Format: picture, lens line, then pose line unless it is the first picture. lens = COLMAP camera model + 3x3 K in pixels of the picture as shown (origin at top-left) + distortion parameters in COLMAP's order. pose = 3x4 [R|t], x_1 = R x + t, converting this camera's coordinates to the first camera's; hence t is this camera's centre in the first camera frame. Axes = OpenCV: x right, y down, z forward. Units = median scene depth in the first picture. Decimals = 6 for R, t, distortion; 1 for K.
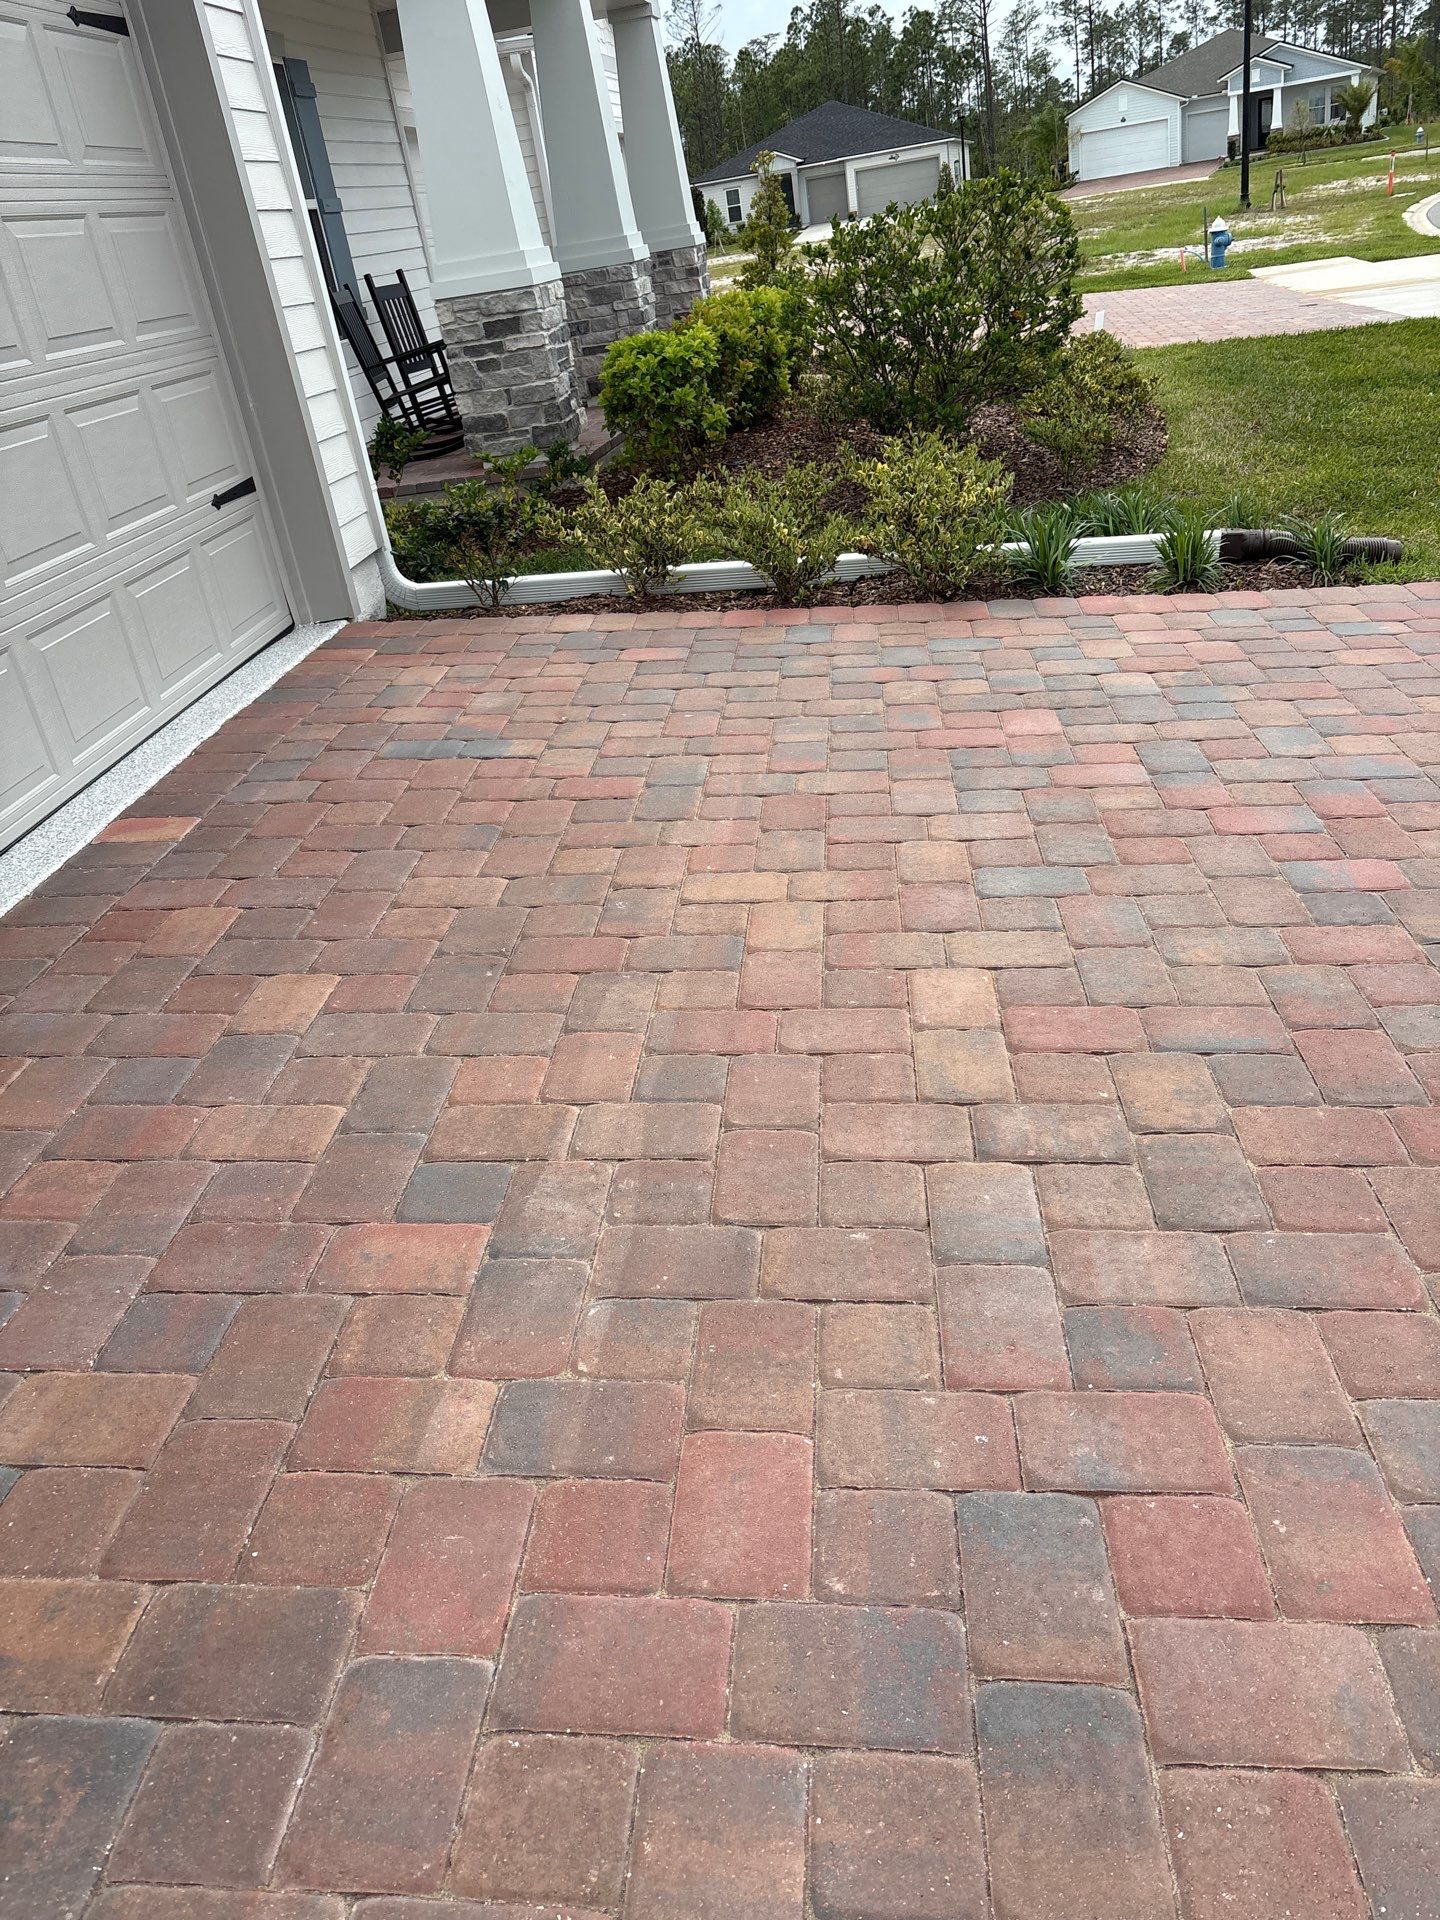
lens RADIAL K [[1406.5, 0, 720.0], [0, 1406.5, 960.0], [0, 0, 1]] dist [0.146751, -0.342376]
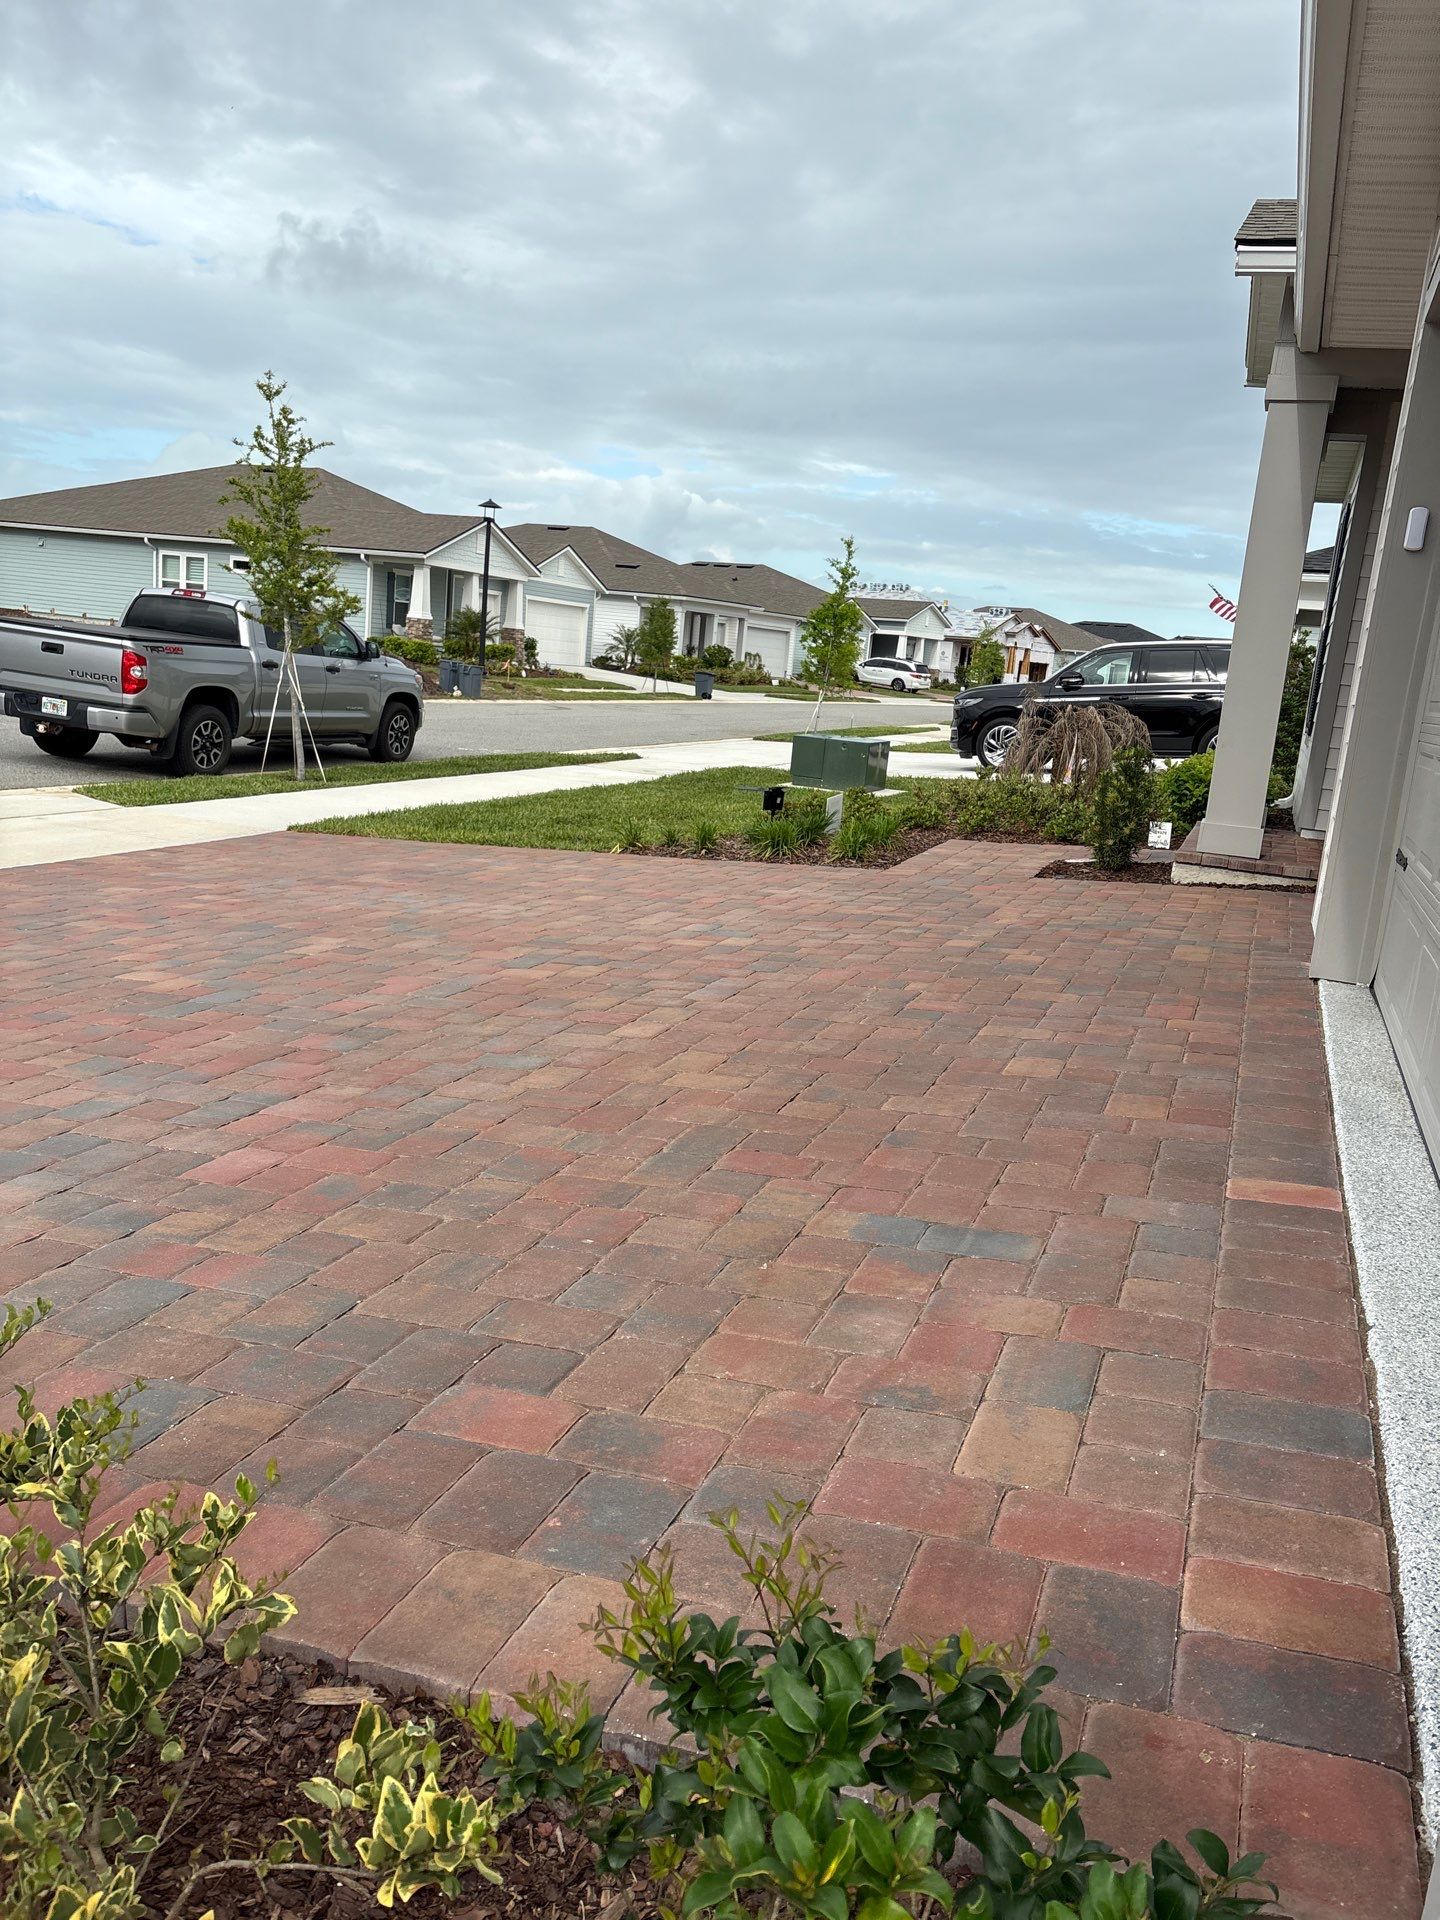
lens RADIAL K [[1406.5, 0, 720.0], [0, 1406.5, 960.0], [0, 0, 1]] dist [0.146751, -0.342376]
pose [[-0.957992, 0.007972, 0.286683, -0.372999], [0.182150, 0.789023, 0.586740, -0.901195], [-0.221522, 0.614312, -0.757330, 1.917563]]
